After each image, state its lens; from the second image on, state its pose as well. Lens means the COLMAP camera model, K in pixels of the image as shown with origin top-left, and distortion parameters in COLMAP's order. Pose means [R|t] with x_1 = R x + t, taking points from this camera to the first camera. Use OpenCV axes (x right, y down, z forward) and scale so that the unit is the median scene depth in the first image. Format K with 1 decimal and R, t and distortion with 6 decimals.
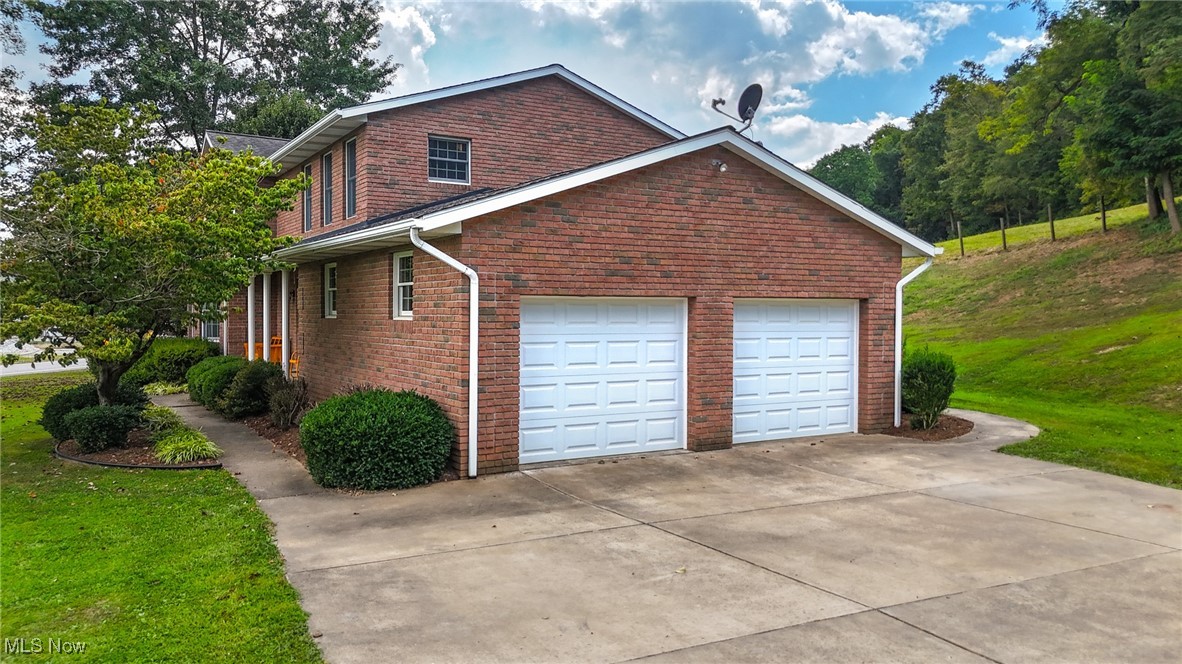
lens RADIAL K [[890.2, 0, 591.4], [0, 890.2, 328.2], [0, 0, 1]] dist [0.056309, -0.038960]
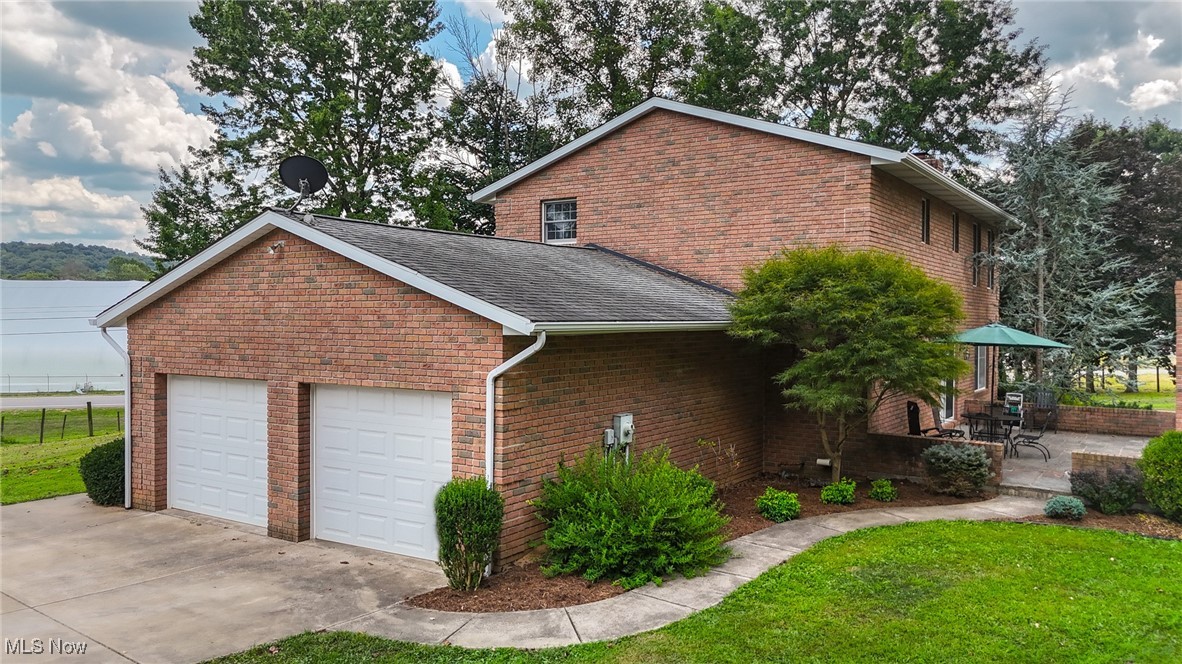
lens RADIAL K [[890.2, 0, 589.6], [0, 890.2, 334.3], [0, 0, 1]] dist [0.056309, -0.038960]
pose [[0.407000, 0.019443, -0.913221, 1.106620], [-0.020887, 0.999710, 0.011976, -0.099423], [0.913189, 0.014200, 0.407289, 0.858534]]
